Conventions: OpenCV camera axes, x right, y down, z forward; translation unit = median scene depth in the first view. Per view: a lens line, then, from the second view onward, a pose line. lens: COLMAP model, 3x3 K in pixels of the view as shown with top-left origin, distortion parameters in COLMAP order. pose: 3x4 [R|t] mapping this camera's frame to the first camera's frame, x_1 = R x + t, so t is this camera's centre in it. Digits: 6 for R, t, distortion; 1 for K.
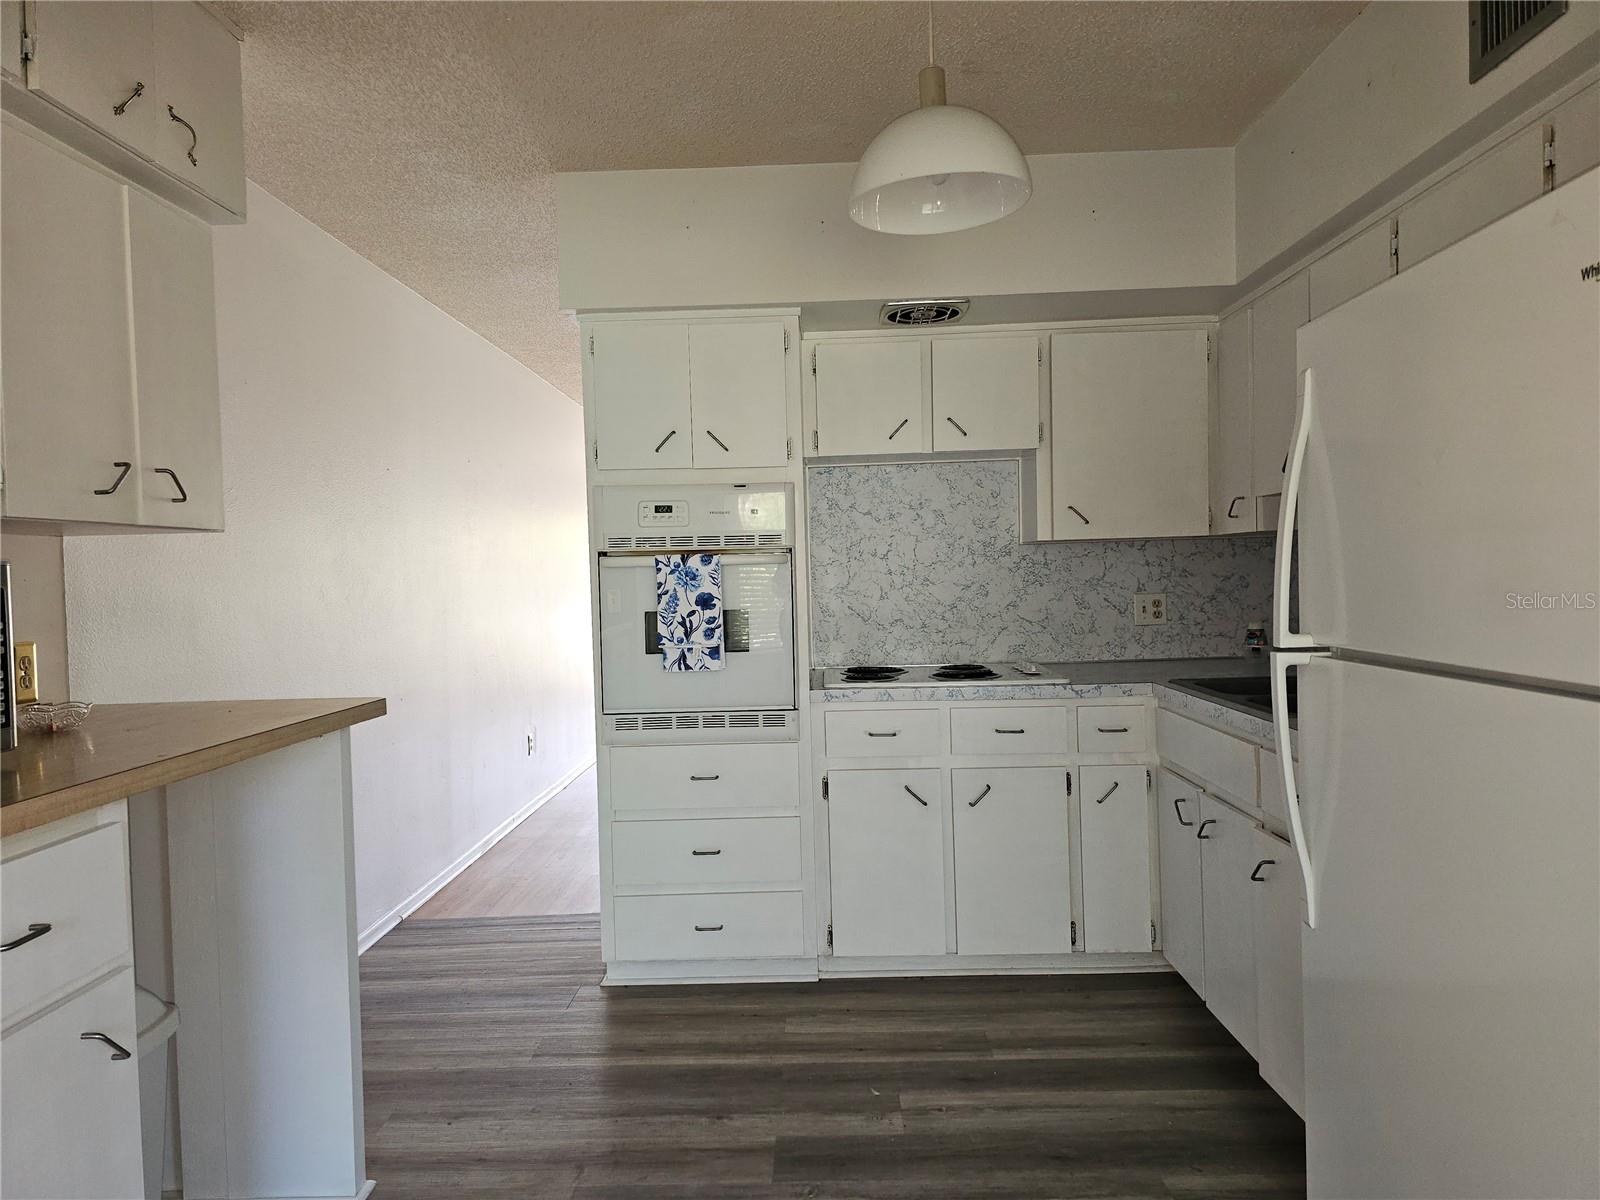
lens RADIAL K [[1074.6, 0, 804.6], [0, 1074.6, 597.2], [0, 0, 1]] dist [0.068127, -0.052507]
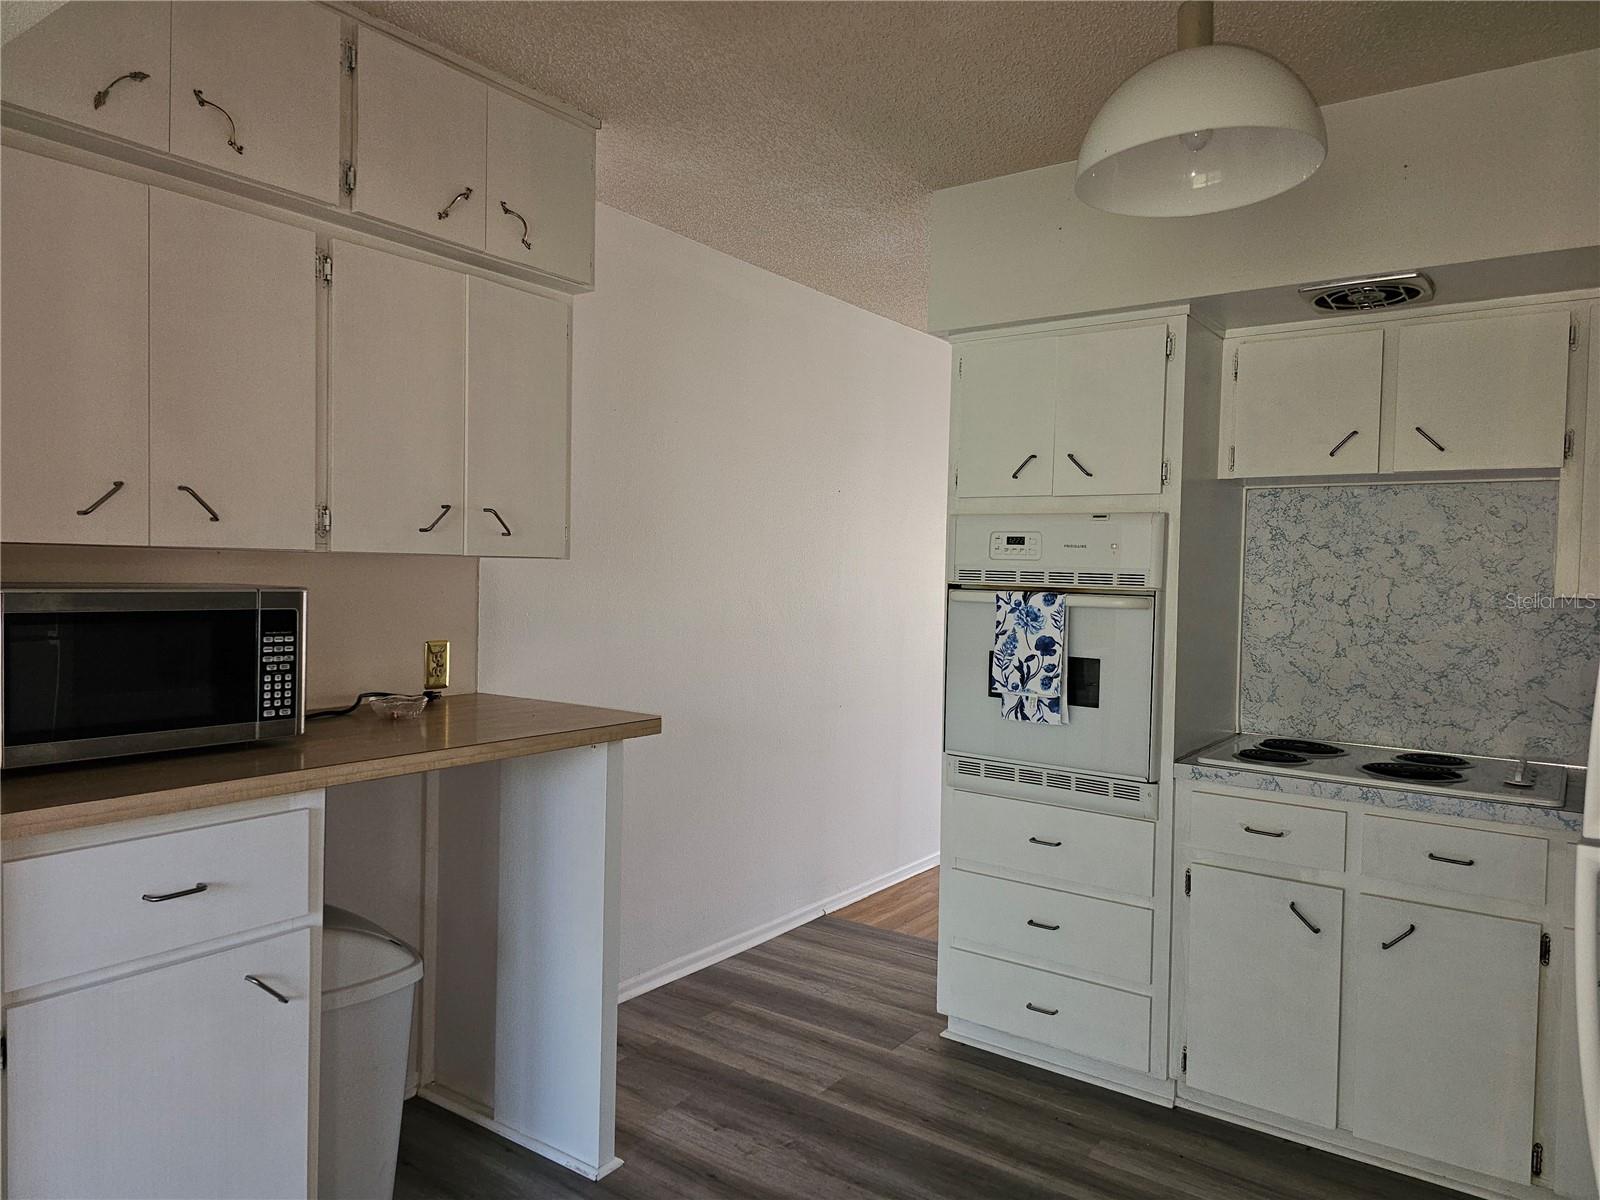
lens RADIAL K [[1074.6, 0, 805.1], [0, 1074.6, 599.2], [0, 0, 1]] dist [0.068127, -0.052507]
pose [[0.823267, 0.061838, -0.564276, 0.245725], [-0.059128, 0.997983, 0.023099, -0.043796], [0.564566, 0.014348, 0.825263, 0.145874]]
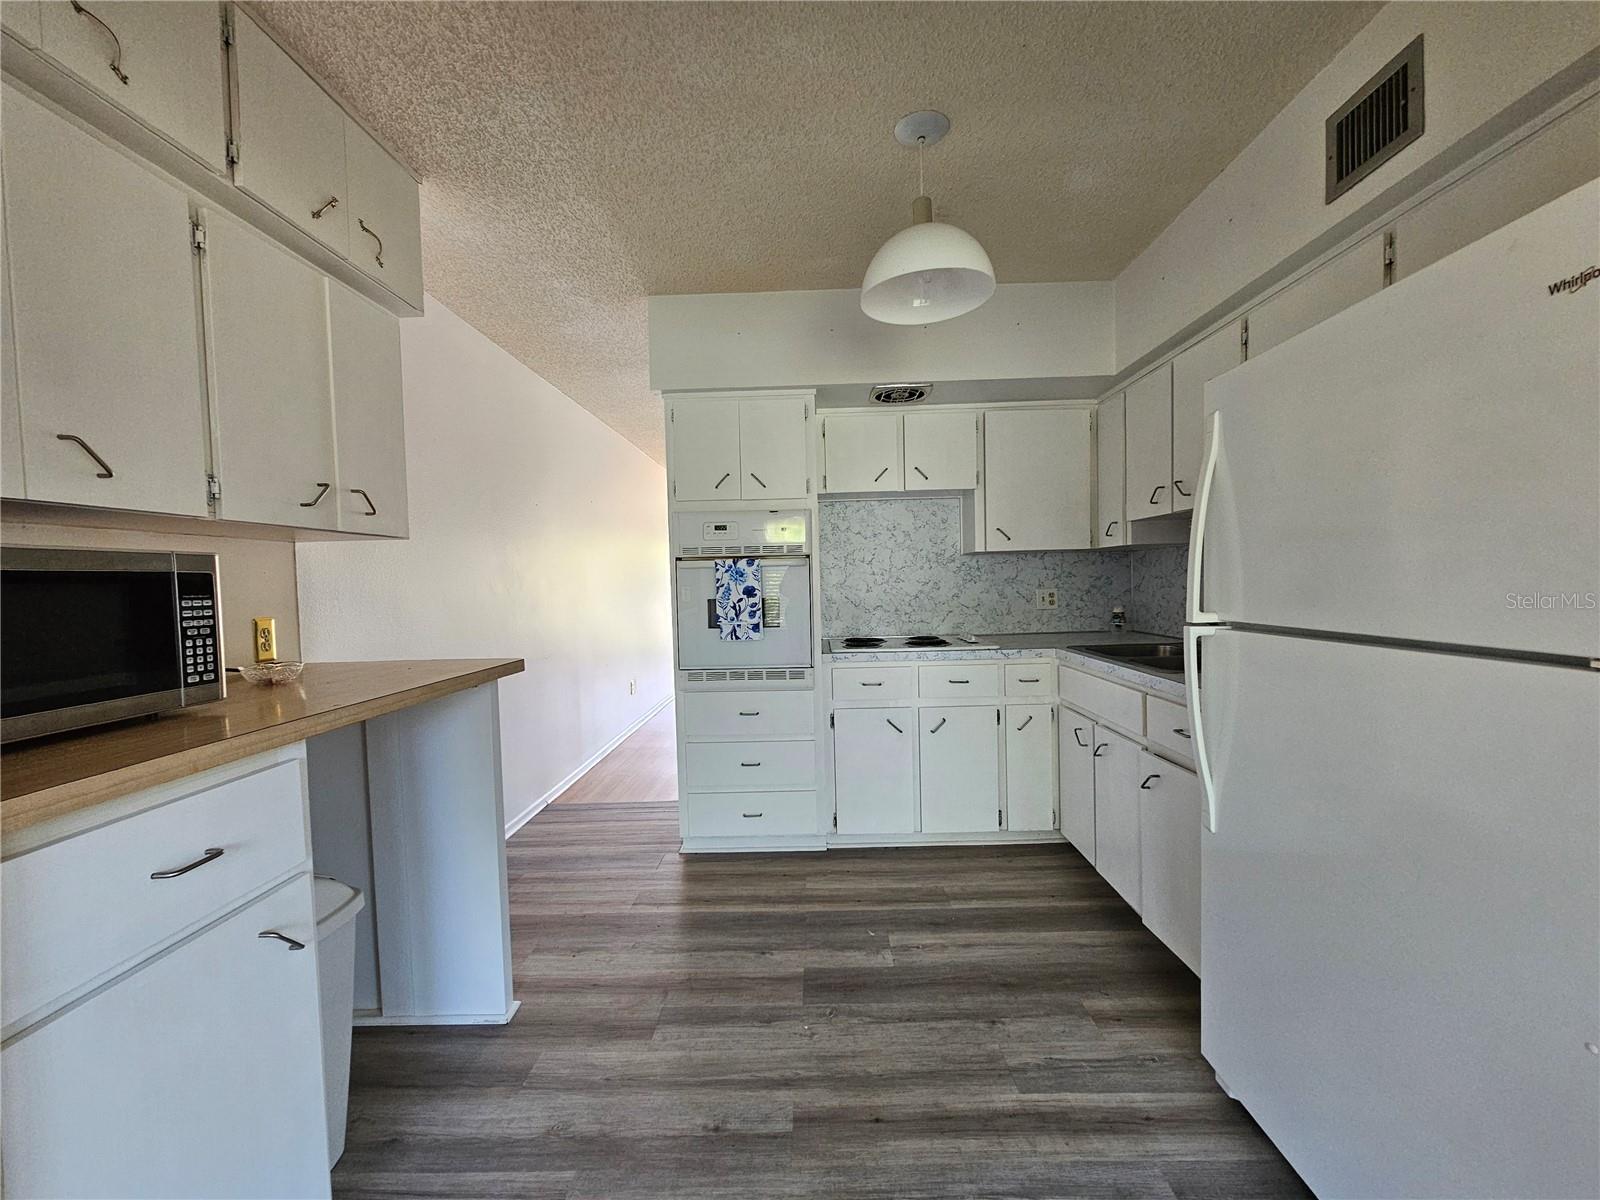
lens RADIAL K [[655.6, 0, 803.3], [0, 655.6, 604.9], [0, 0, 1]] dist [-0.000418, 0.000494]
pose [[0.999996, 0.001718, 0.002415, -0.022986], [-0.001754, 0.999884, 0.015140, 0.007976], [-0.002388, -0.015144, 0.999882, 0.121358]]
